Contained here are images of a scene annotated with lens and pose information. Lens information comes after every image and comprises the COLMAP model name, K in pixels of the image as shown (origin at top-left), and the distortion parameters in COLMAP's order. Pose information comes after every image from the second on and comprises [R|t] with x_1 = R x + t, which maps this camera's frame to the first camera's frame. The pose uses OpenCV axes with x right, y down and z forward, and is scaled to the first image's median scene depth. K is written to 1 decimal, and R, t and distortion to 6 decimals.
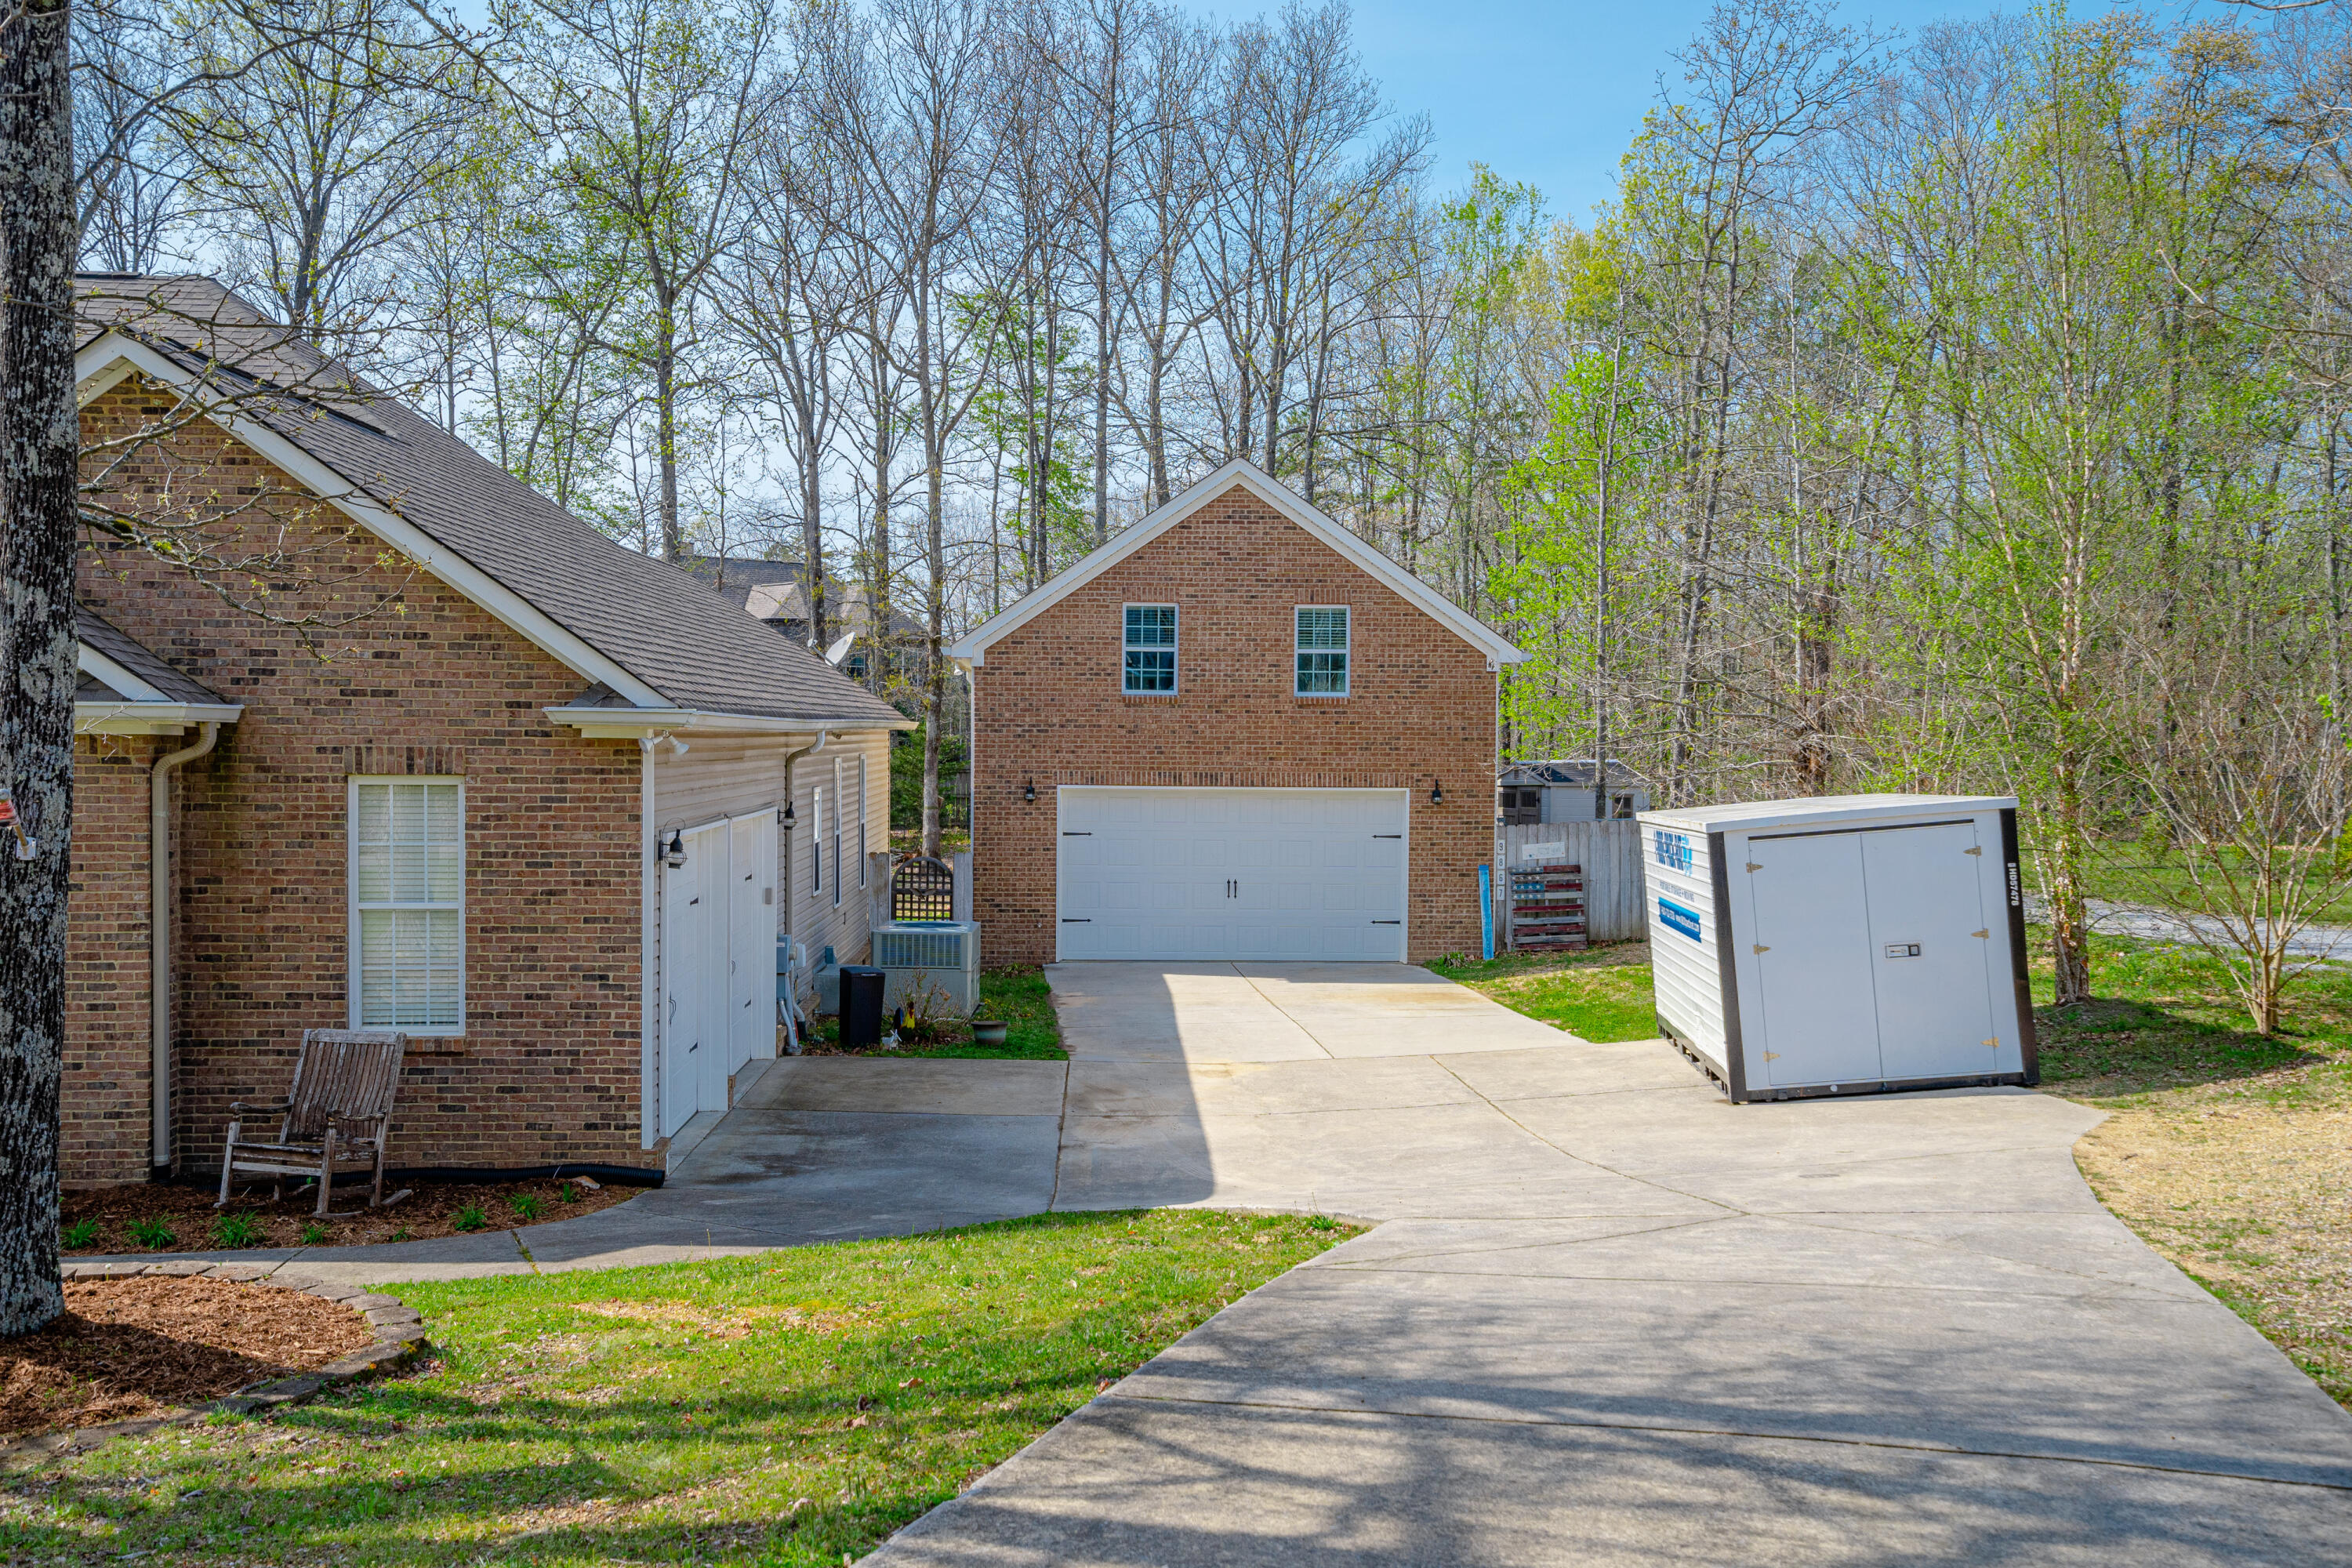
lens RADIAL K [[2264.4, 0, 1173.1], [0, 2264.4, 789.9], [0, 0, 1]] dist [0.064972, 0.042650]
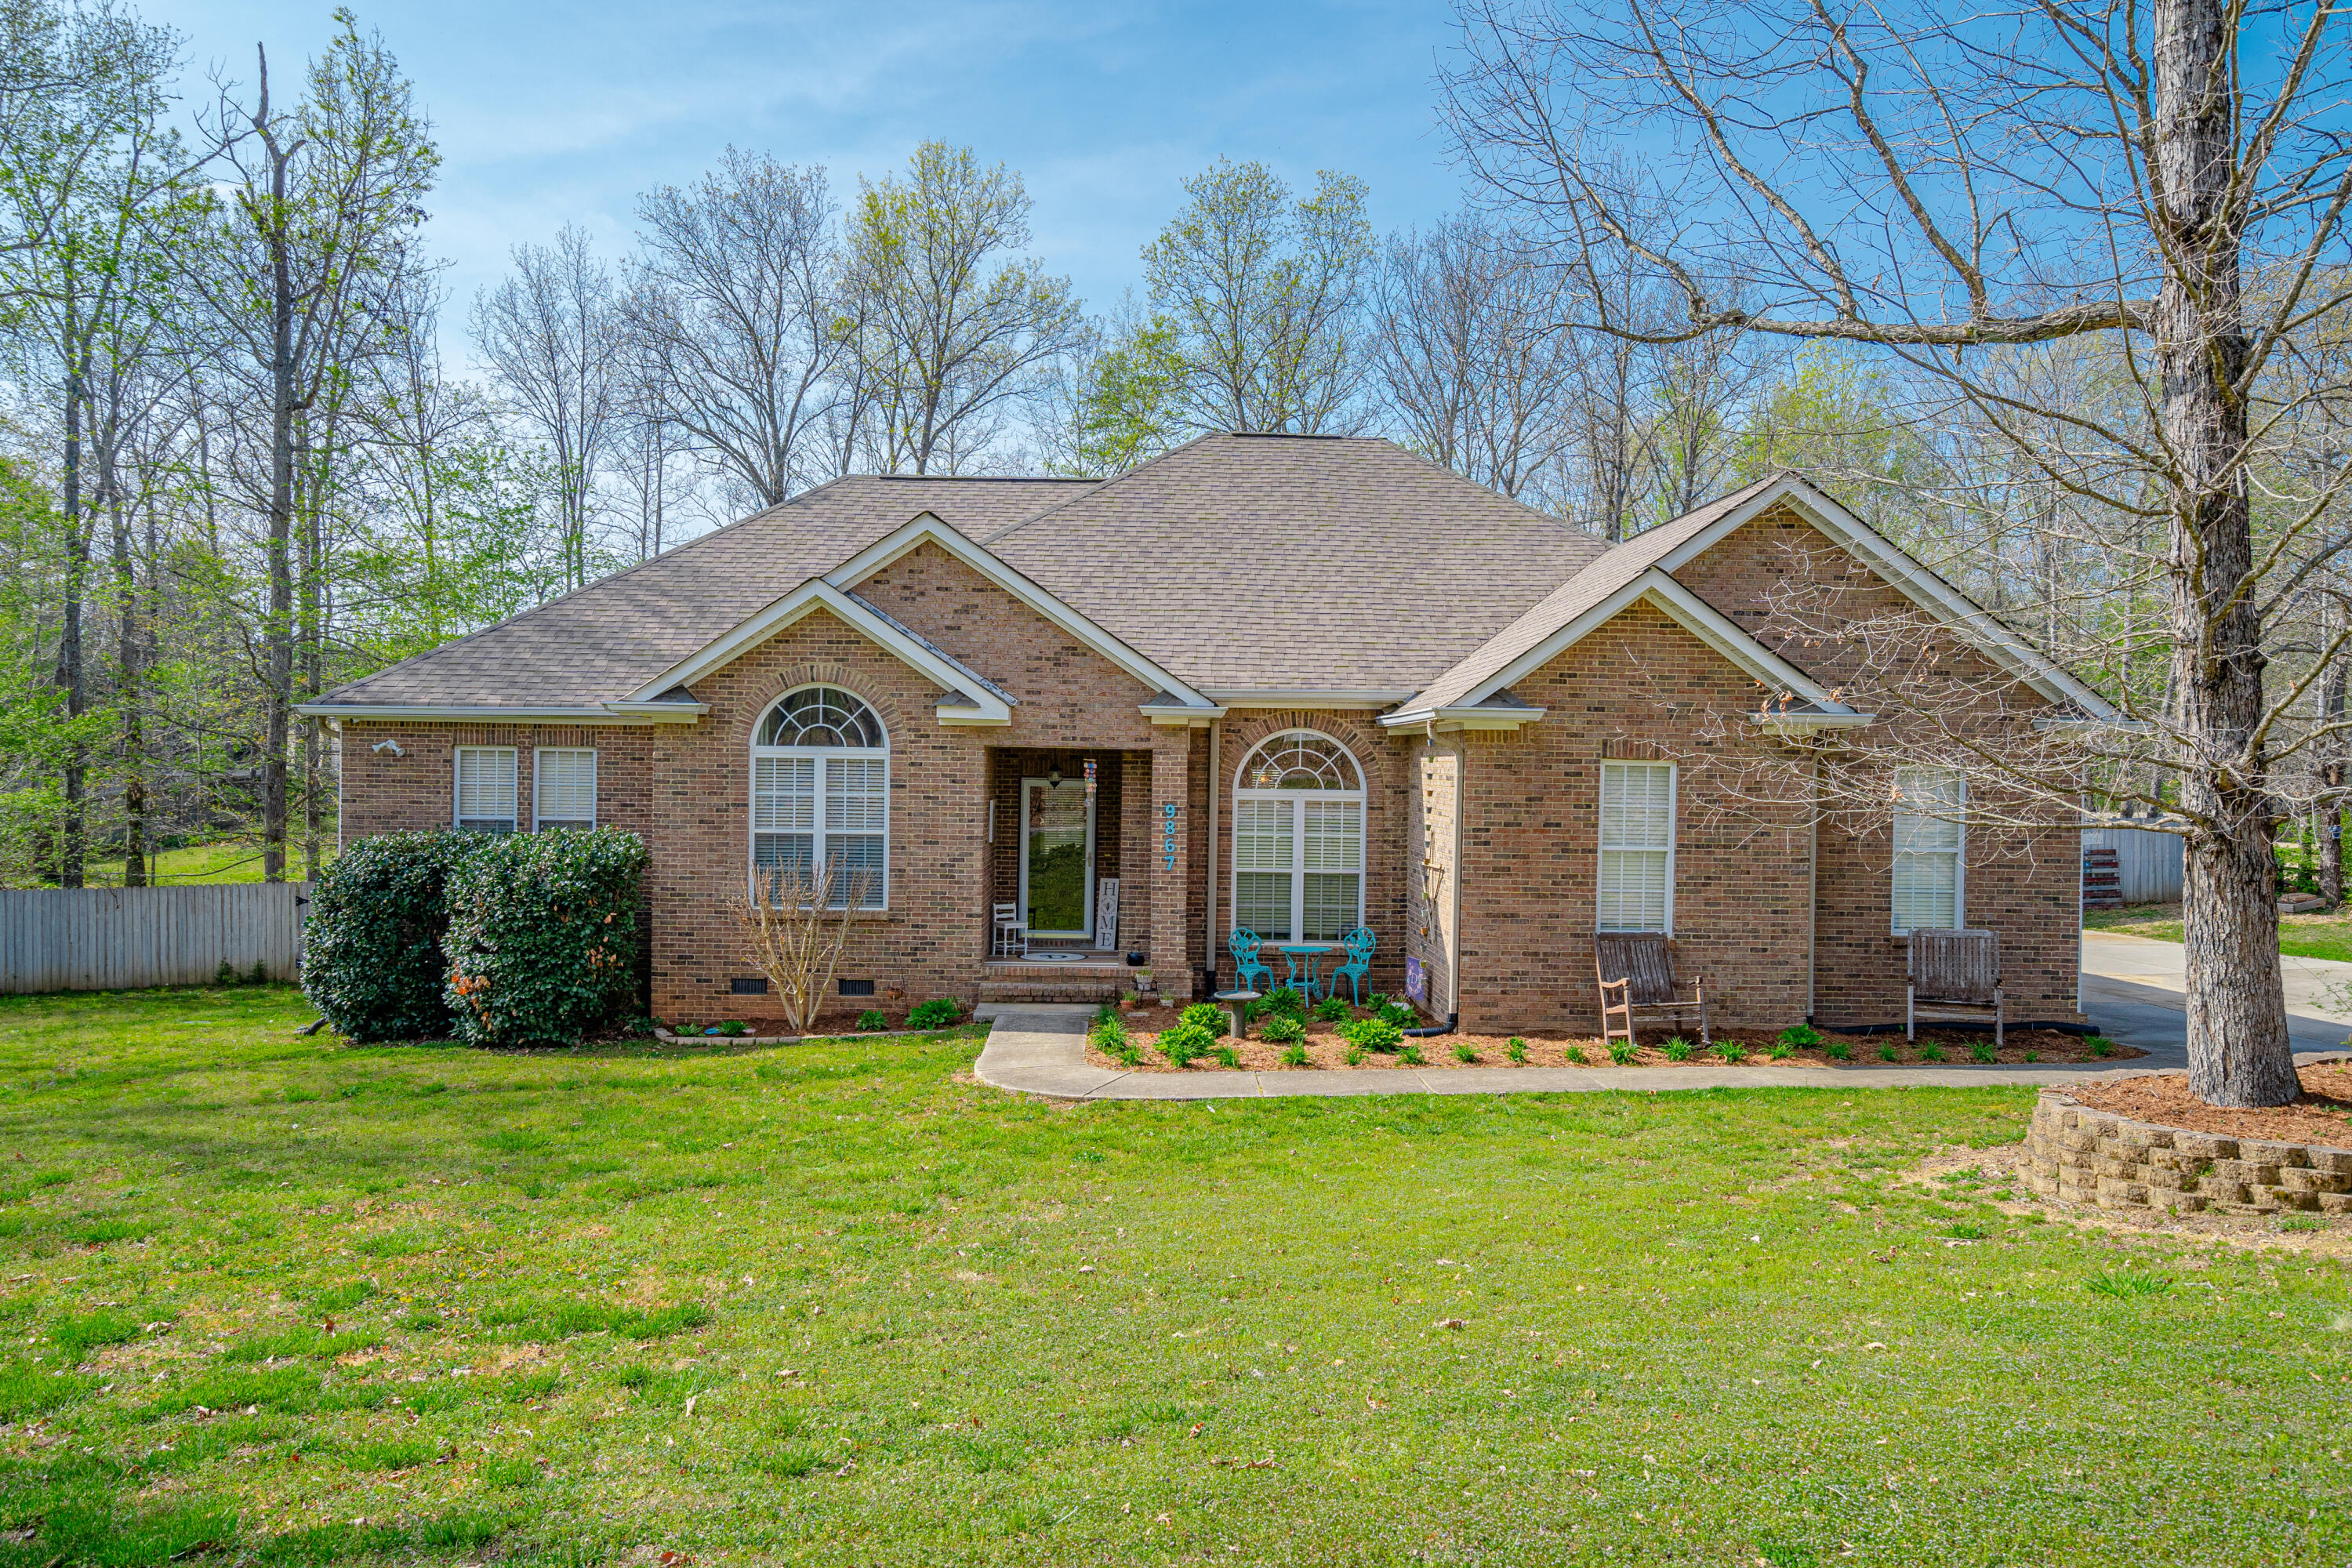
lens RADIAL K [[1677.8, 0, 1171.4], [0, 1677.8, 790.6], [0, 0, 1]] dist [0.007890, 0.032652]
pose [[0.999936, 0.009226, 0.006474, -0.463040], [-0.009144, 0.999880, -0.012545, 0.016066], [-0.006589, 0.012485, 0.999900, -0.065967]]
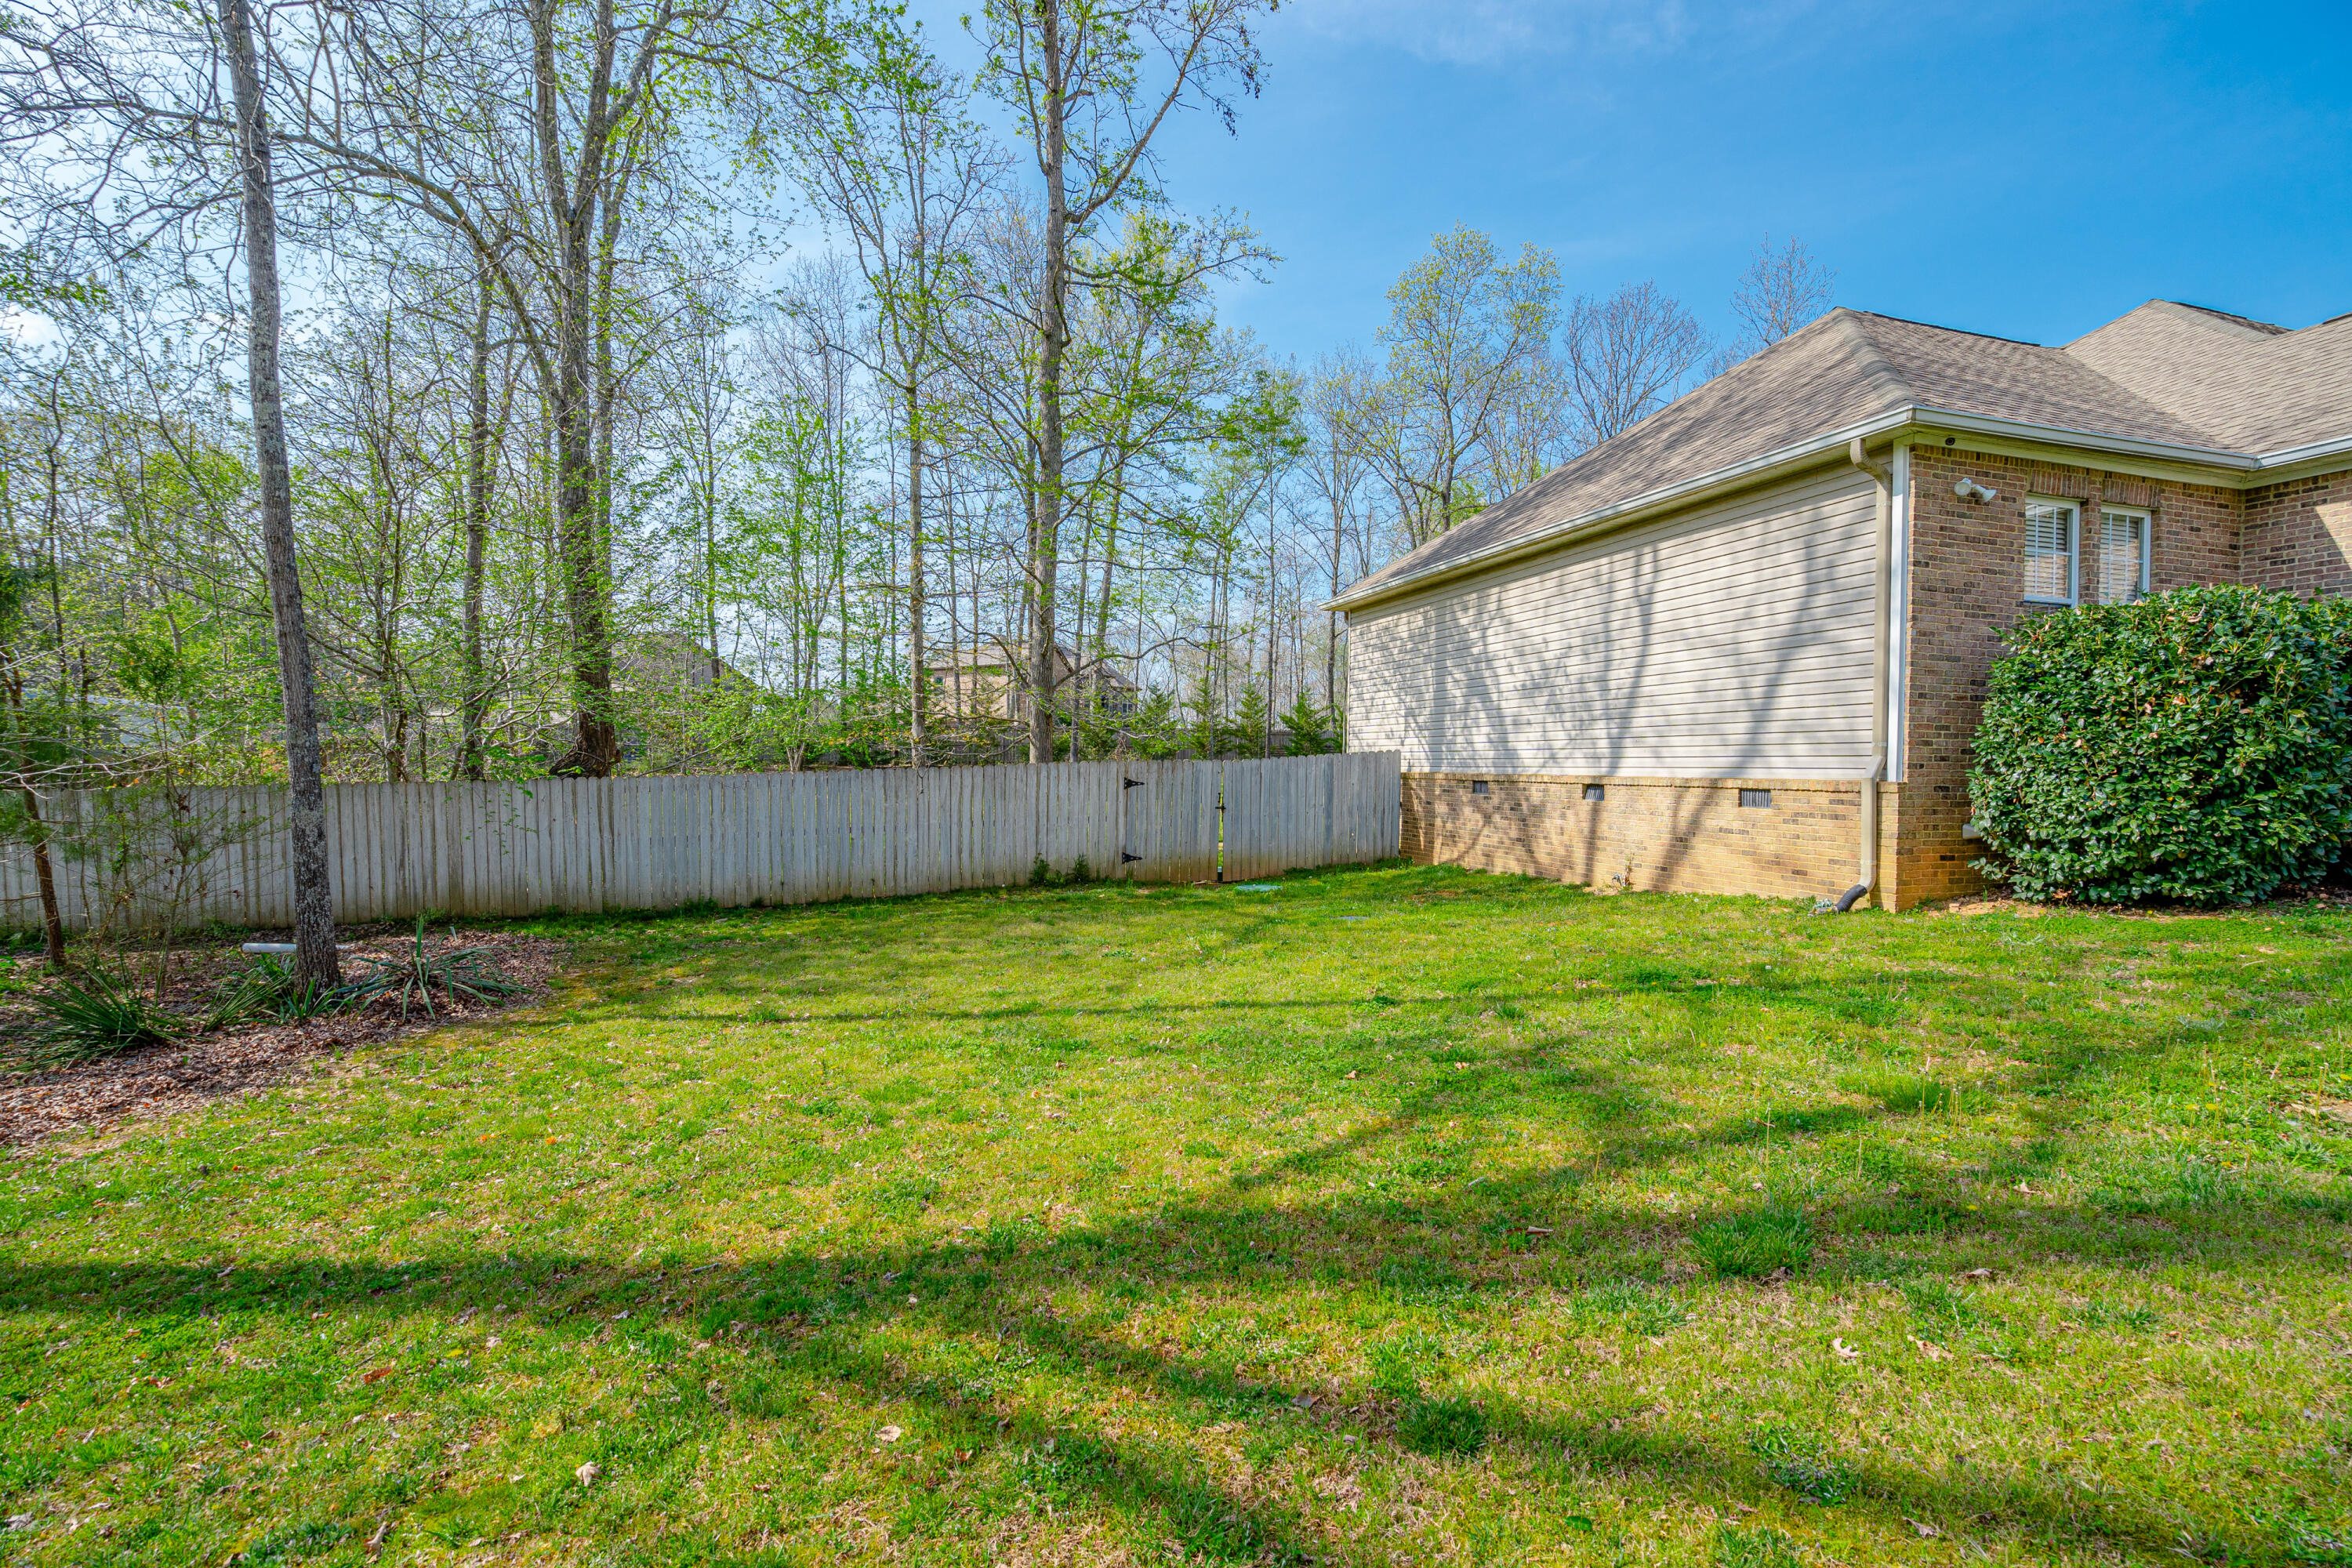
lens RADIAL K [[1075.4, 0, 1172.5], [0, 1075.4, 790.6], [0, 0, 1]] dist [-0.059295, 0.021524]
pose [[0.966957, -0.005161, 0.254889, -1.100606], [0.006429, 0.999971, -0.004140, 0.080380], [-0.254860, 0.005642, 0.966961, 0.419765]]
